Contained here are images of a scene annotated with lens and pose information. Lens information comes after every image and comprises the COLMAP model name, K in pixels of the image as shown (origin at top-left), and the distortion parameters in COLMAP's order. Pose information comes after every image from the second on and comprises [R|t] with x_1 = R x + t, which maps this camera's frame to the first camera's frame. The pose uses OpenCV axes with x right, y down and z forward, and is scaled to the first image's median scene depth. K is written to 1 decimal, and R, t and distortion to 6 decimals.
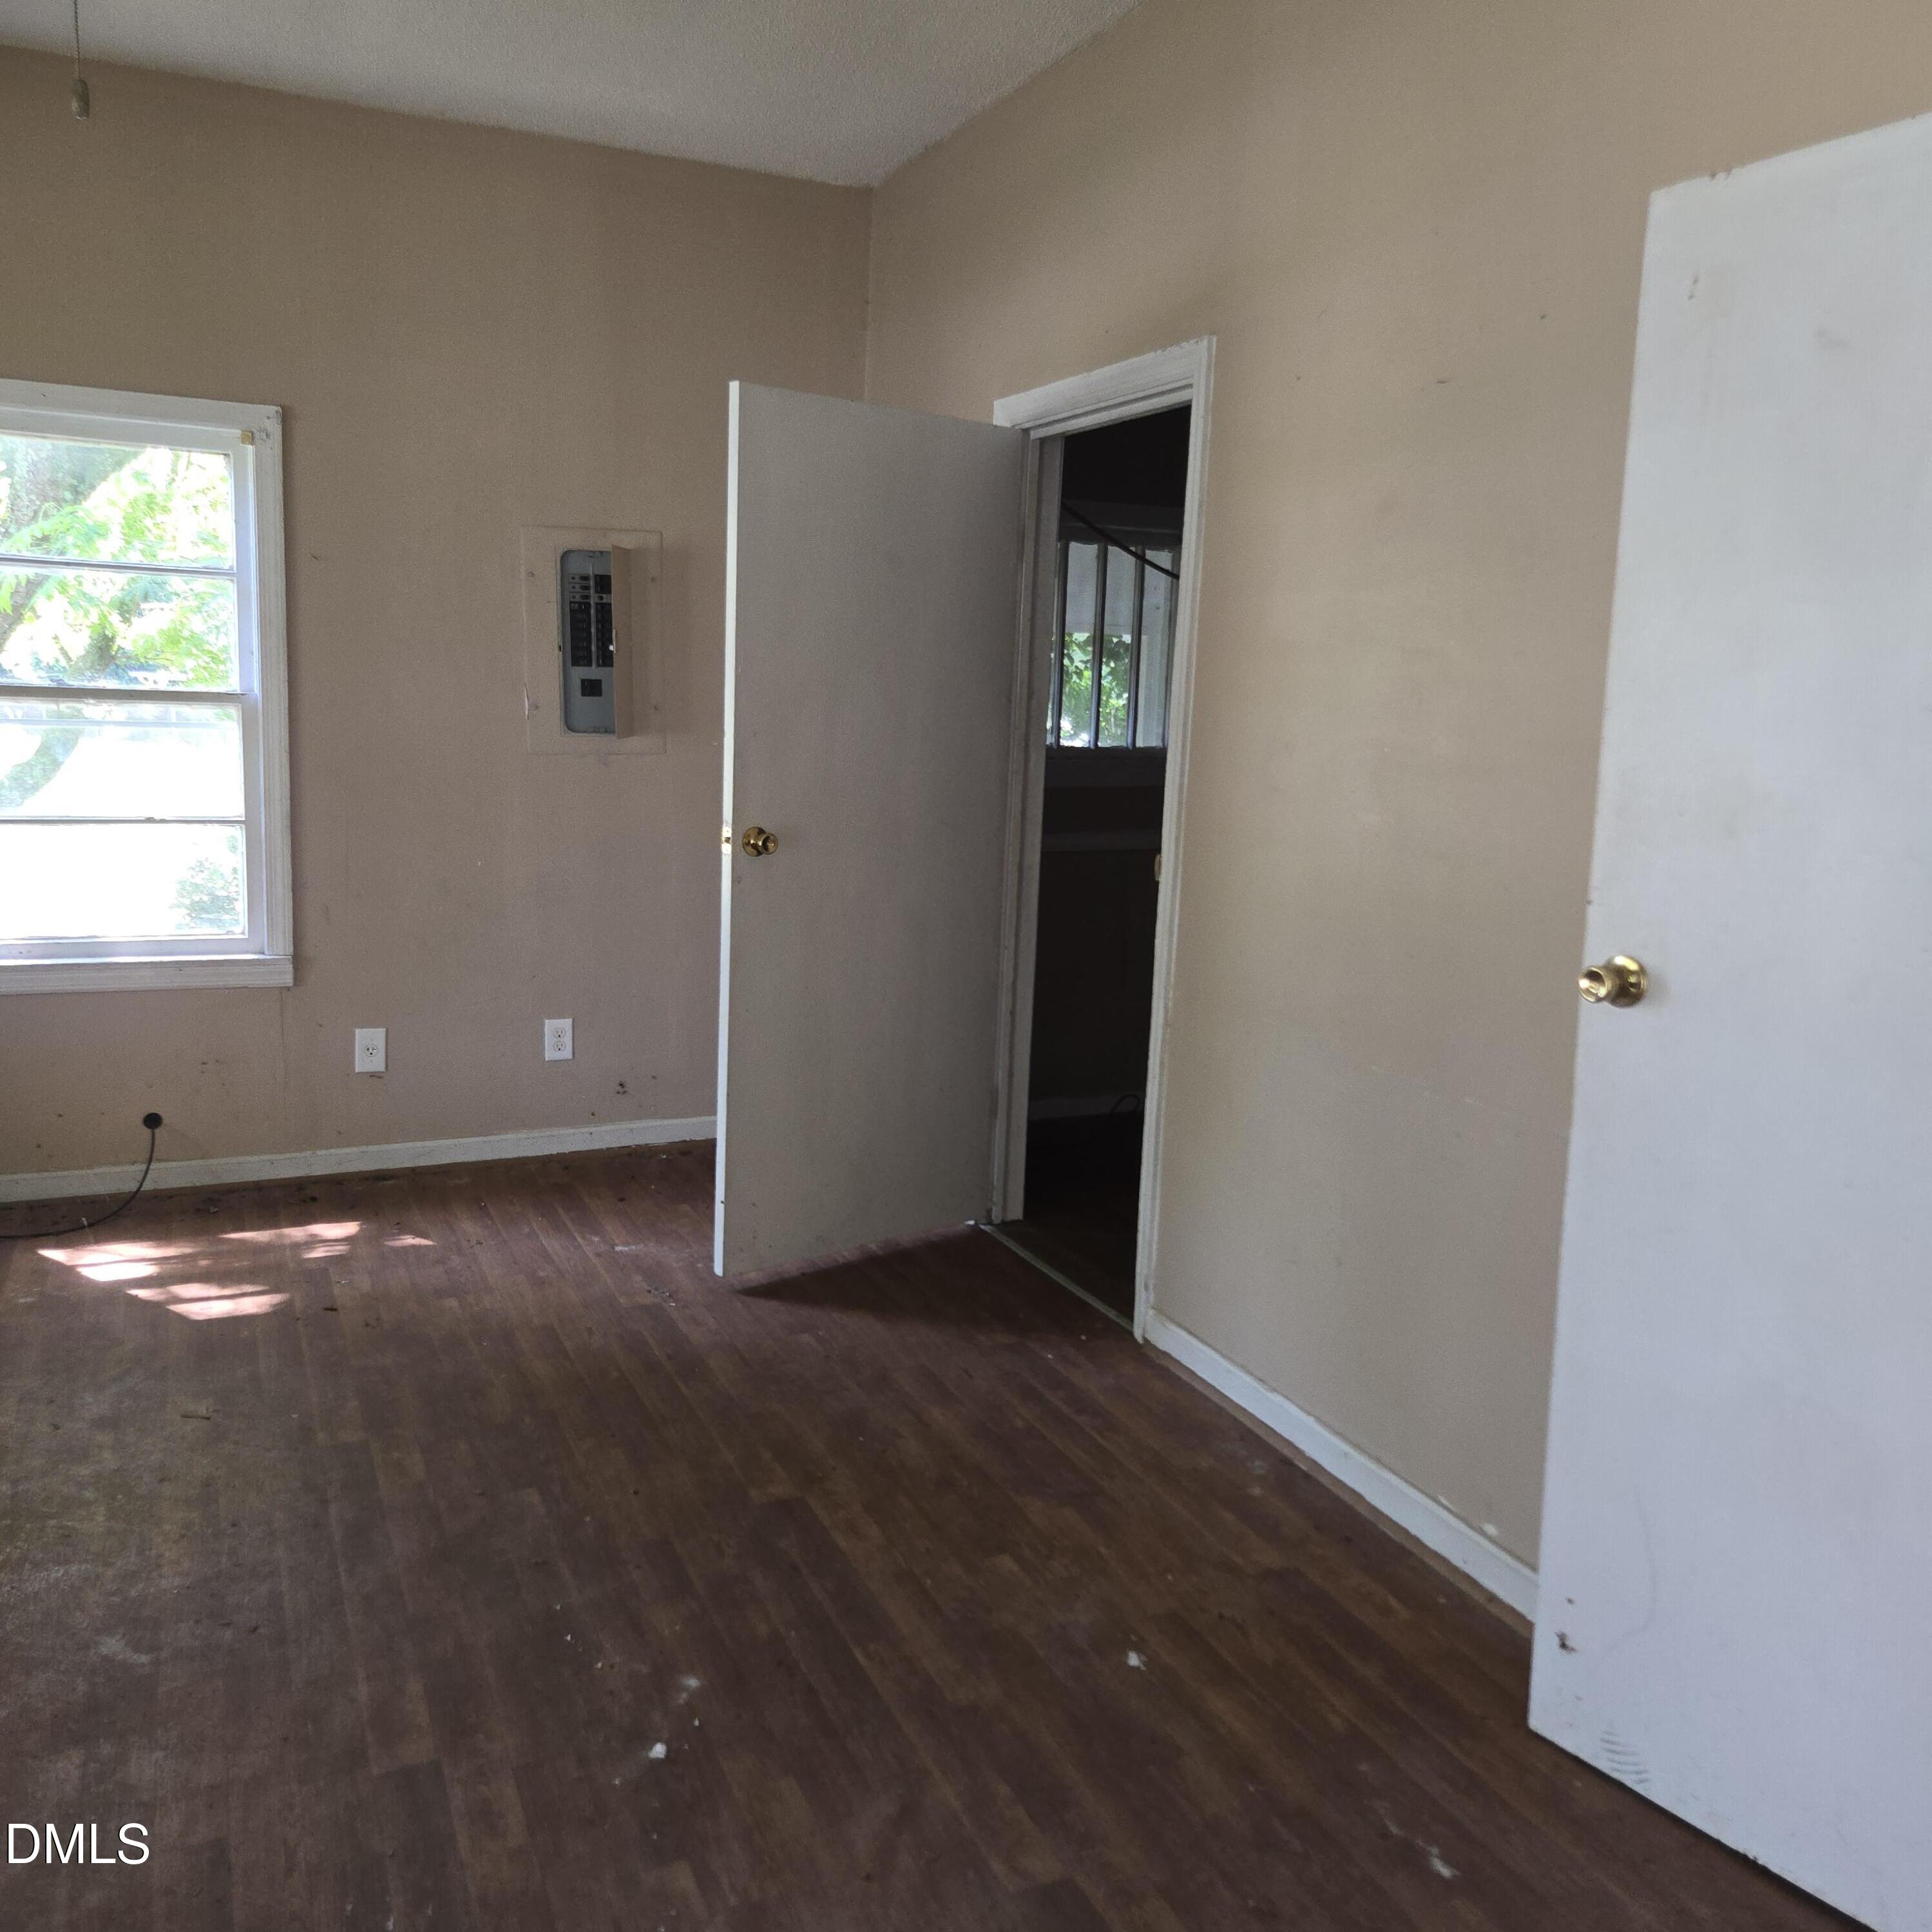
lens RADIAL K [[1719.6, 0, 967.3], [0, 1719.6, 965.7], [0, 0, 1]] dist [0.047458, -0.054147]
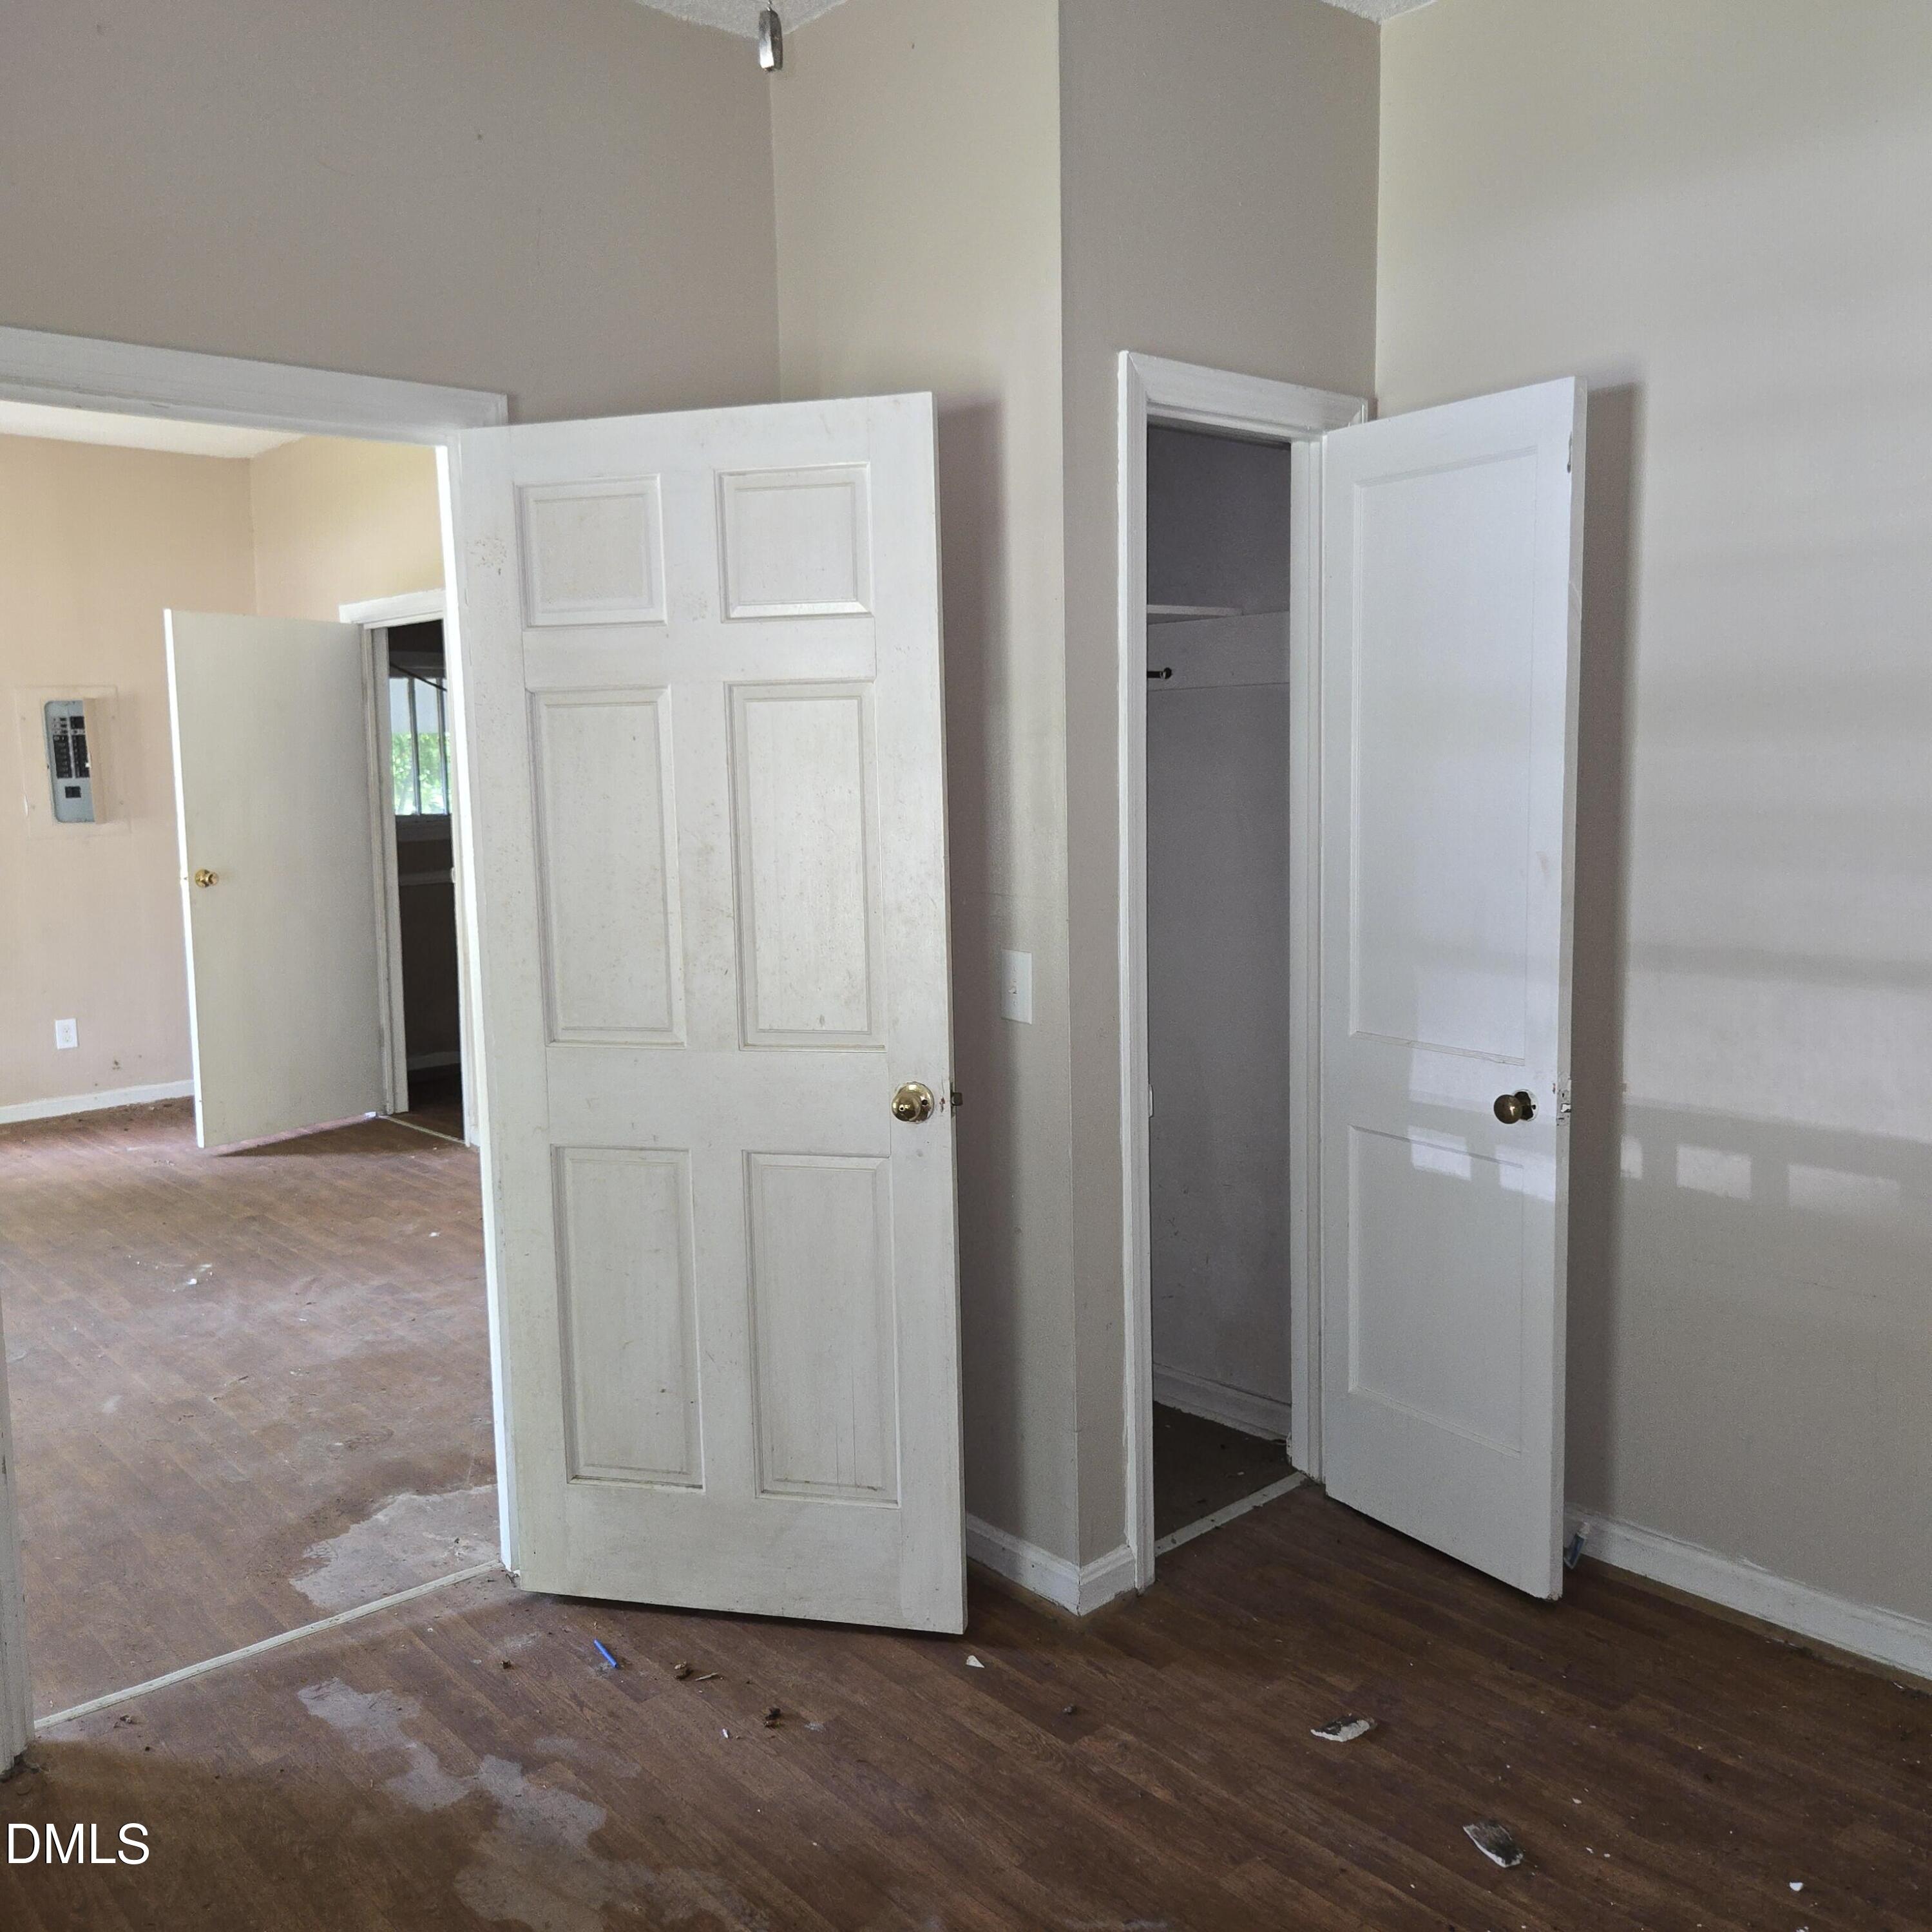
lens RADIAL K [[1719.6, 0, 969.9], [0, 1719.6, 958.4], [0, 0, 1]] dist [0.047458, -0.054147]
pose [[0.952822, -0.083605, 0.291788, 0.076523], [0.096270, 0.994924, -0.029292, 0.109629], [-0.287858, 0.056001, 0.956034, -0.708435]]
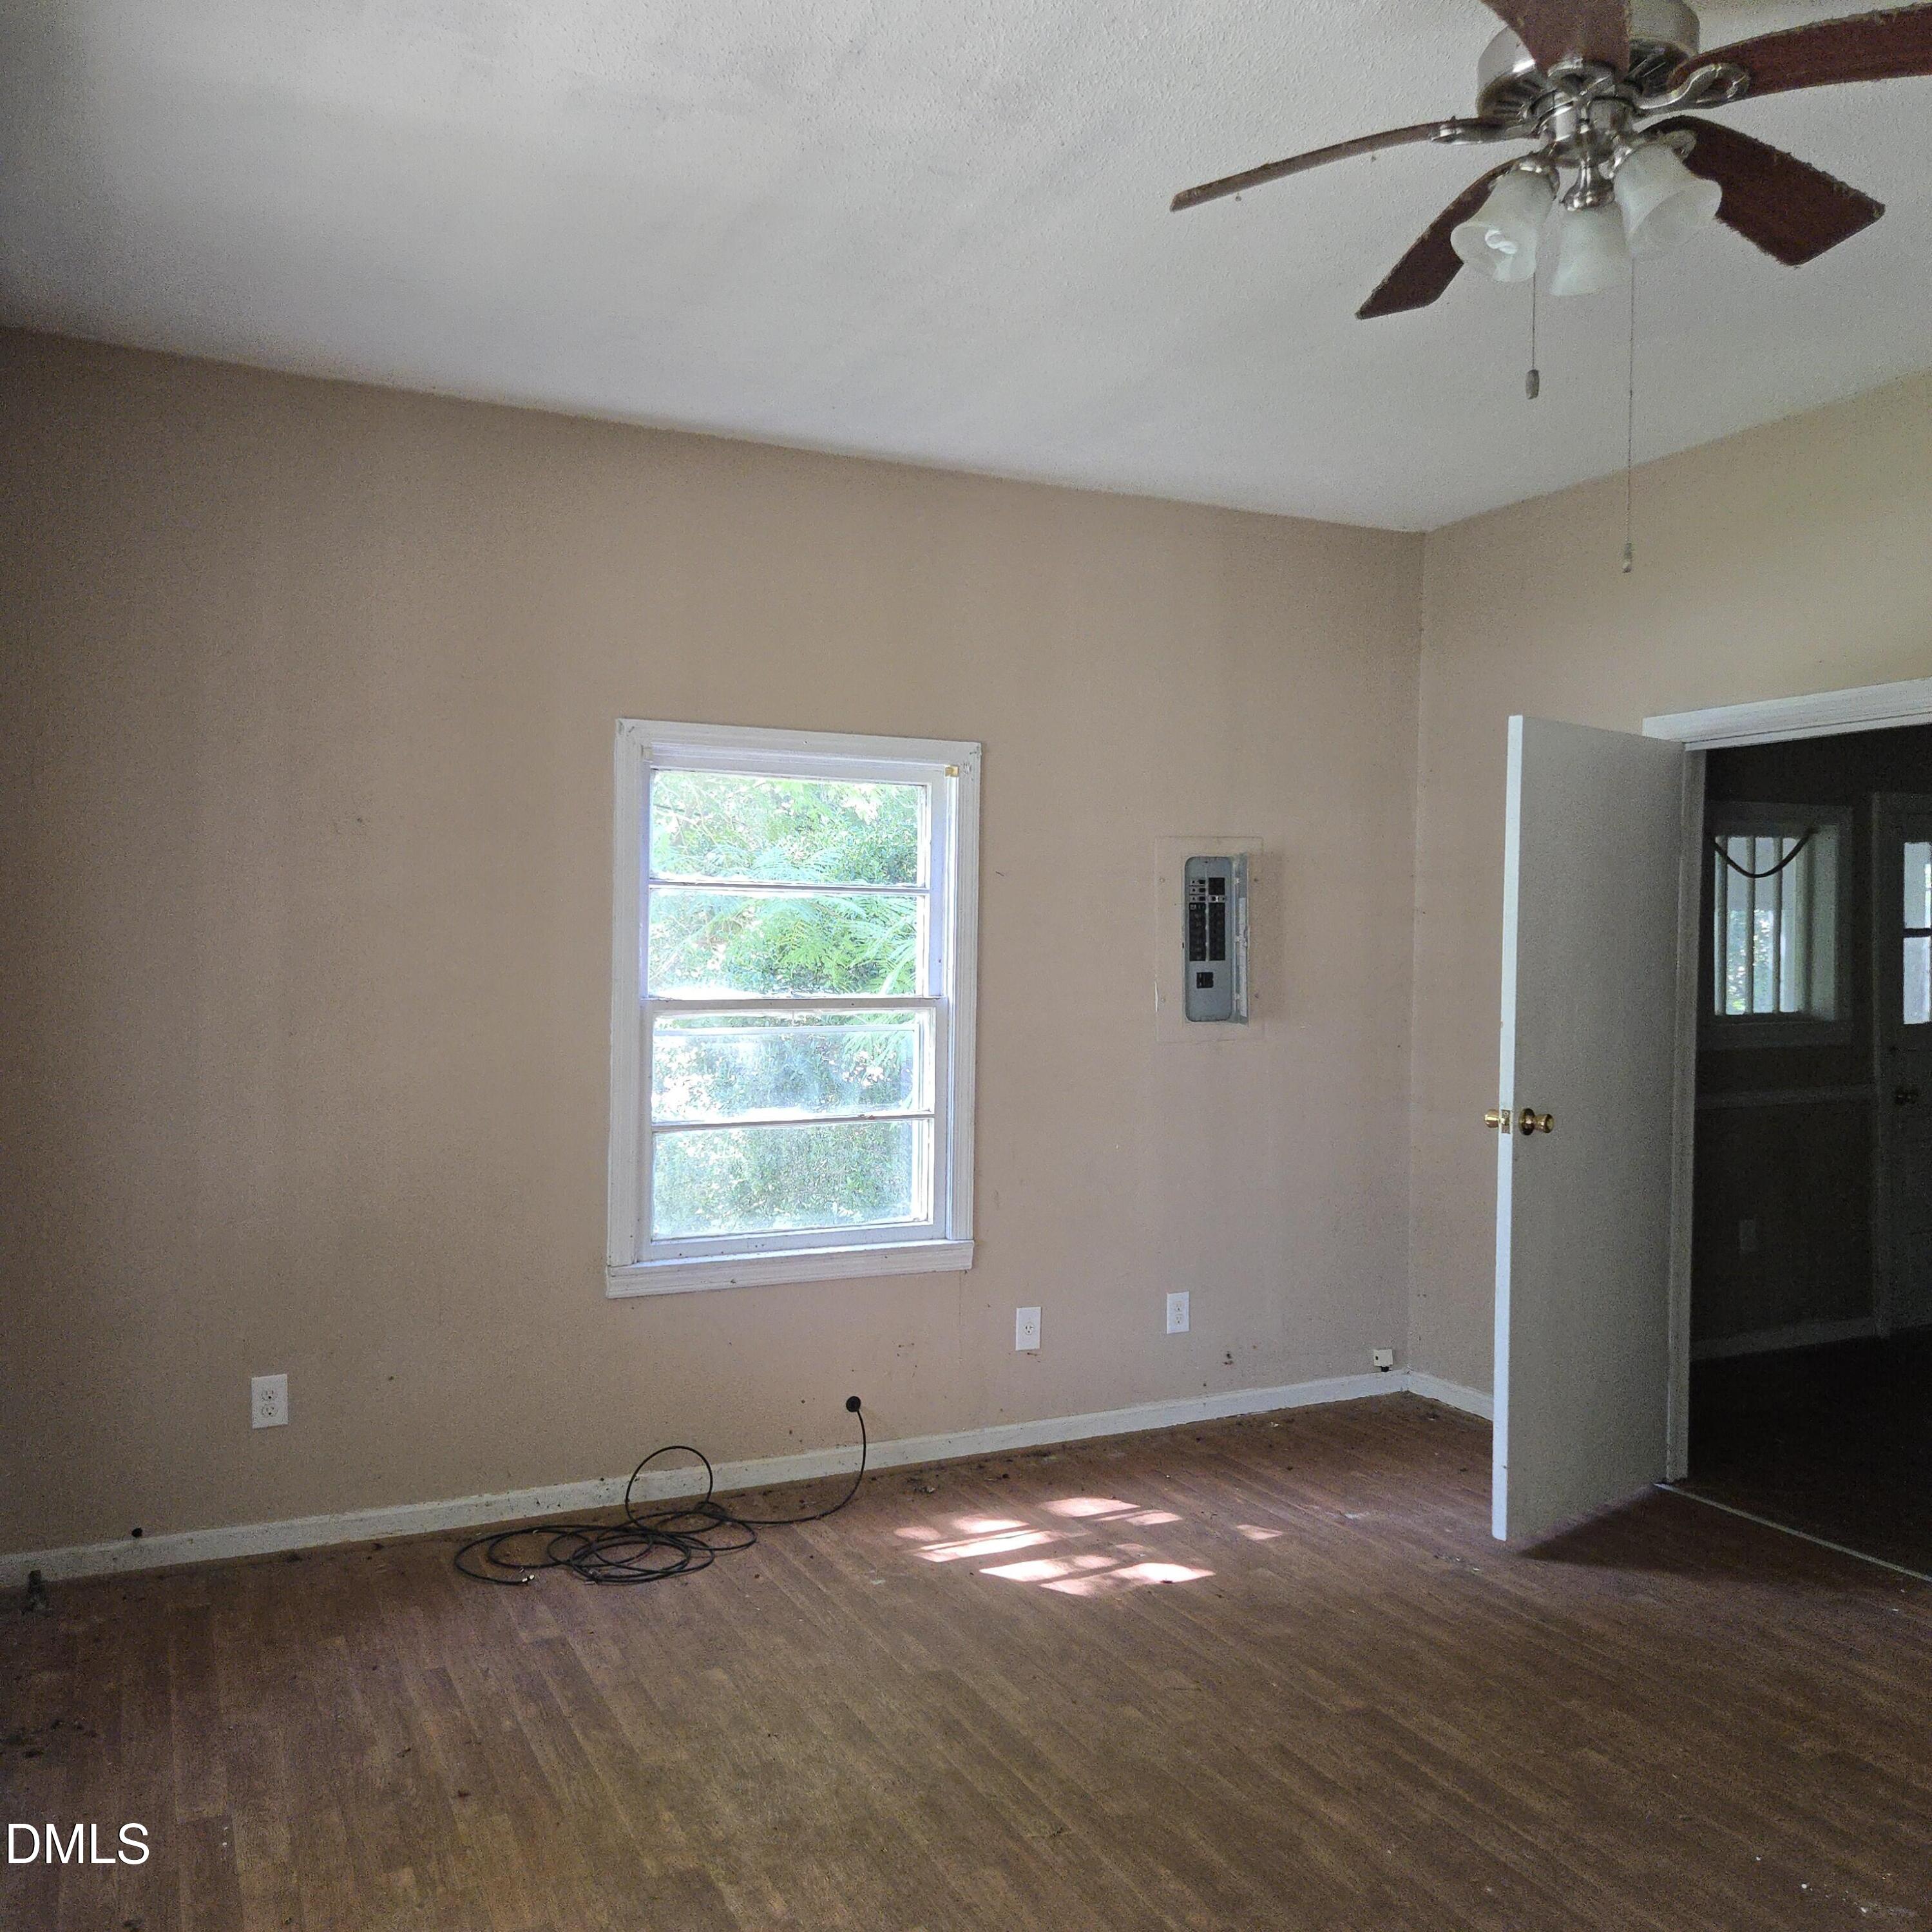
lens RADIAL K [[1719.6, 0, 978.3], [0, 1719.6, 975.9], [0, 0, 1]] dist [0.047458, -0.054147]
pose [[0.999465, -0.029722, 0.013687, -0.420238], [0.031363, 0.989420, -0.141650, -0.017429], [-0.009332, 0.142003, 0.989822, -0.074981]]
